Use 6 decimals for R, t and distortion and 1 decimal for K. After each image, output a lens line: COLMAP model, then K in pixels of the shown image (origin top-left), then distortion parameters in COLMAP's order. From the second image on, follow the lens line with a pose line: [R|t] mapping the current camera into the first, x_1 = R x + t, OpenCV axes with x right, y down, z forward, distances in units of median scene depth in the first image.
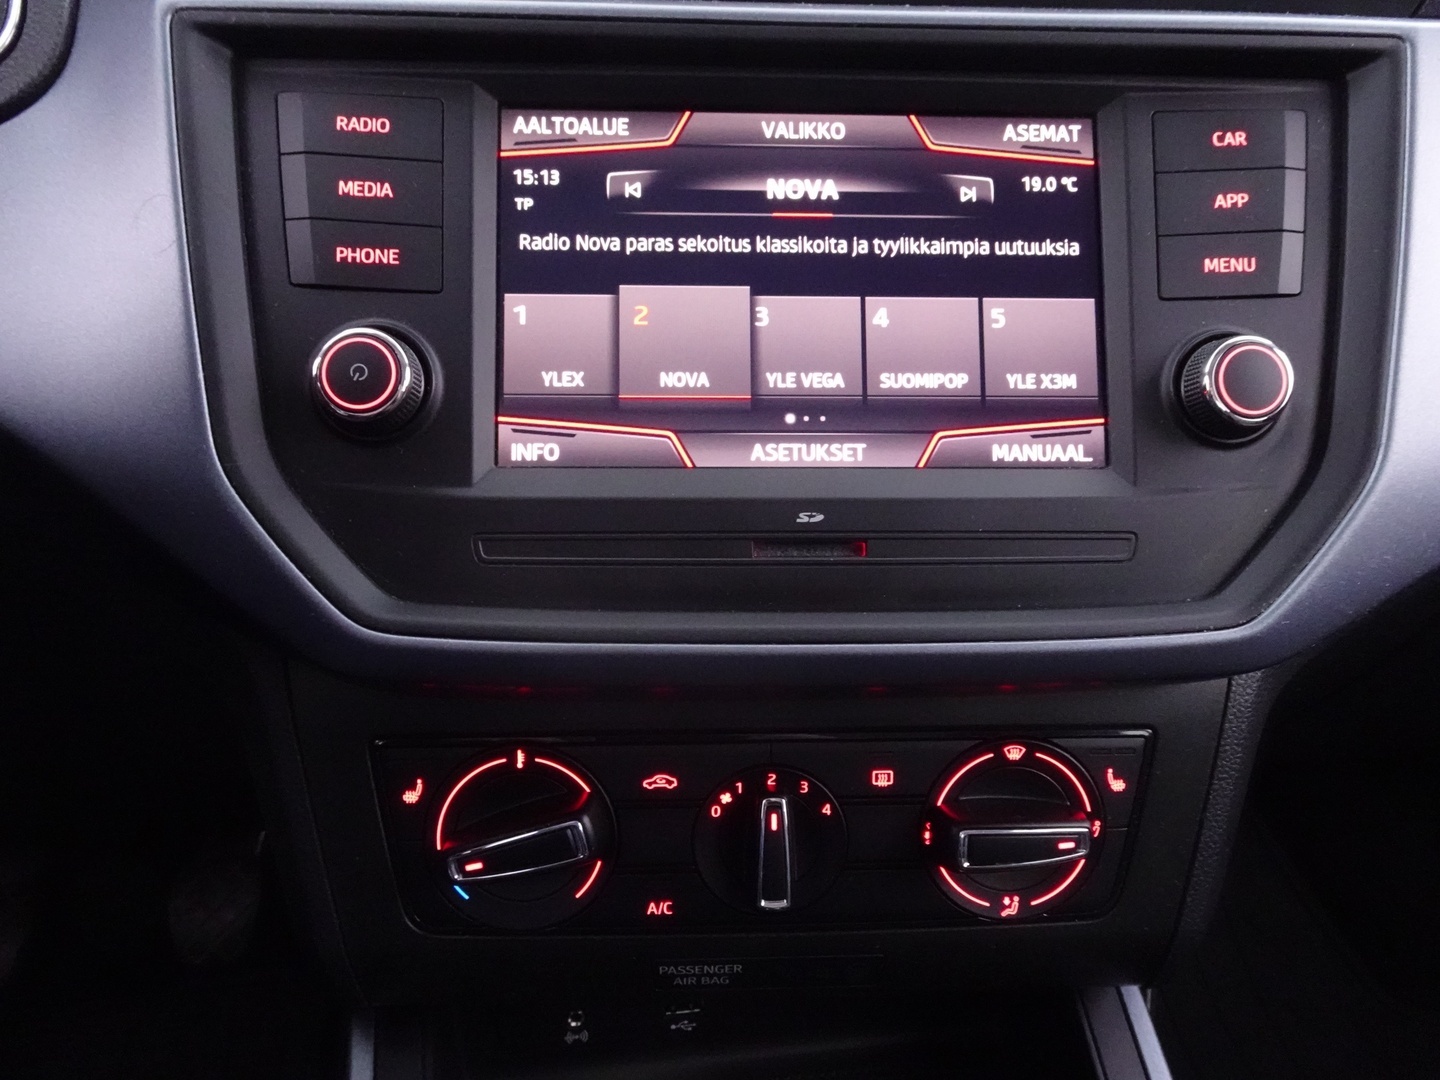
lens RADIAL K [[1061.9, 0, 720.0], [0, 1061.9, 540.0], [0, 0, 1]] dist [-0.001622, 0.001778]
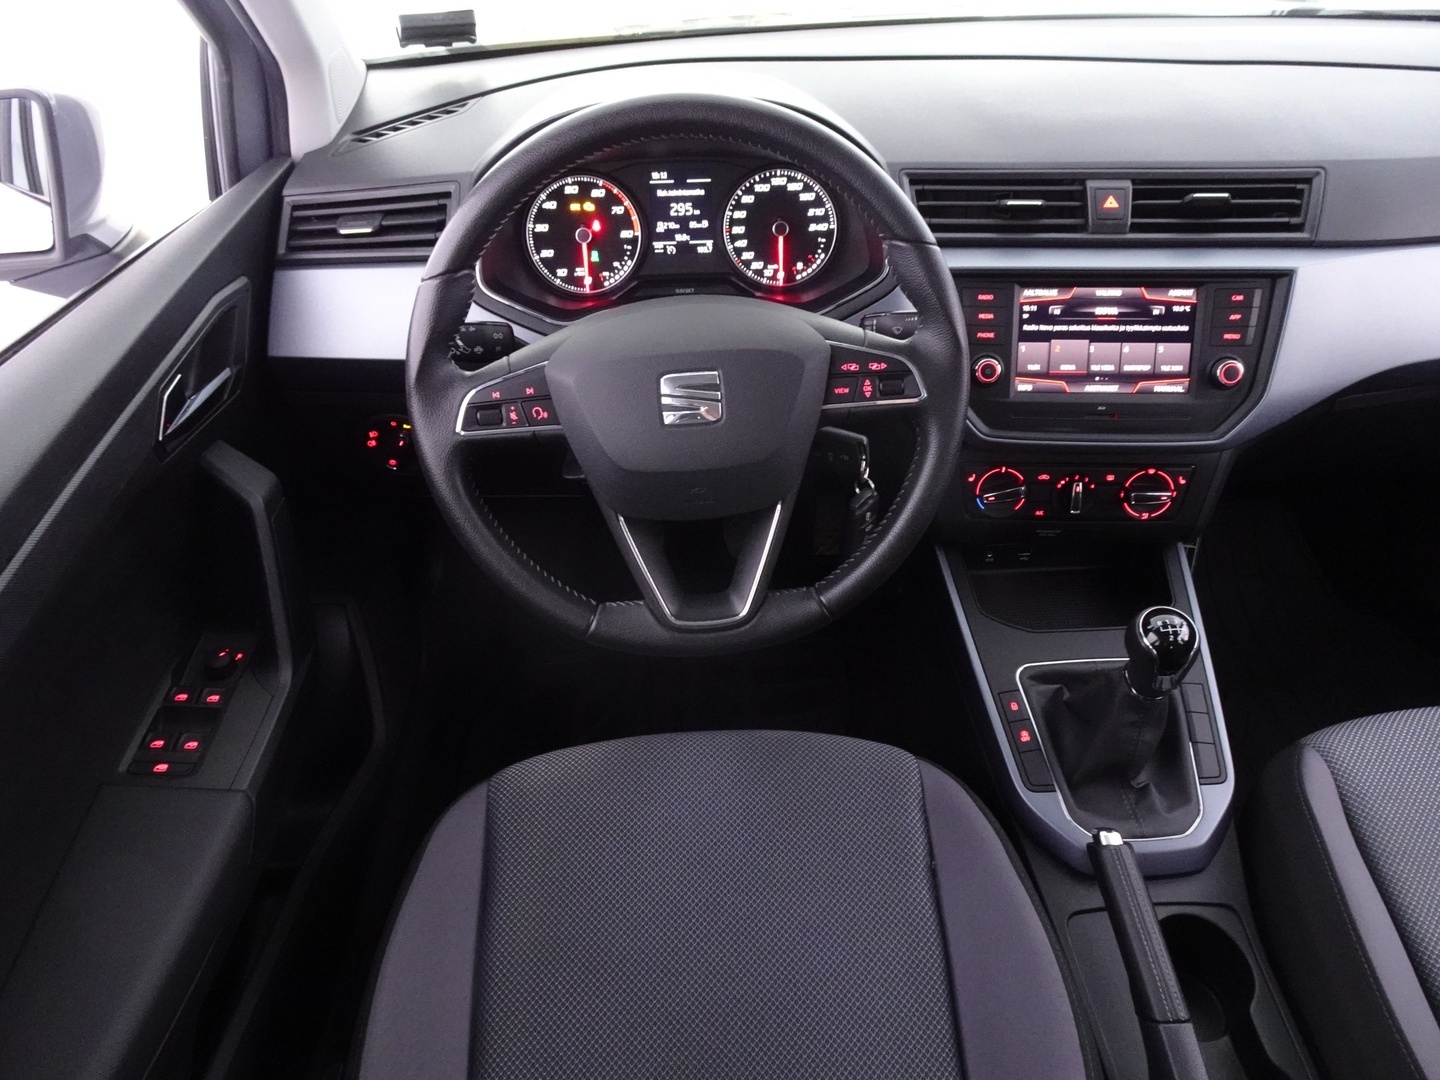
lens RADIAL K [[1148.6, 0, 720.0], [0, 1148.6, 540.0], [0, 0, 1]] dist [0.073384, -0.000750]
pose [[0.996125, 0.034062, -0.081084, -0.861345], [-0.012236, 0.966664, 0.255757, -0.568648], [0.087093, -0.253774, 0.963335, -3.006037]]
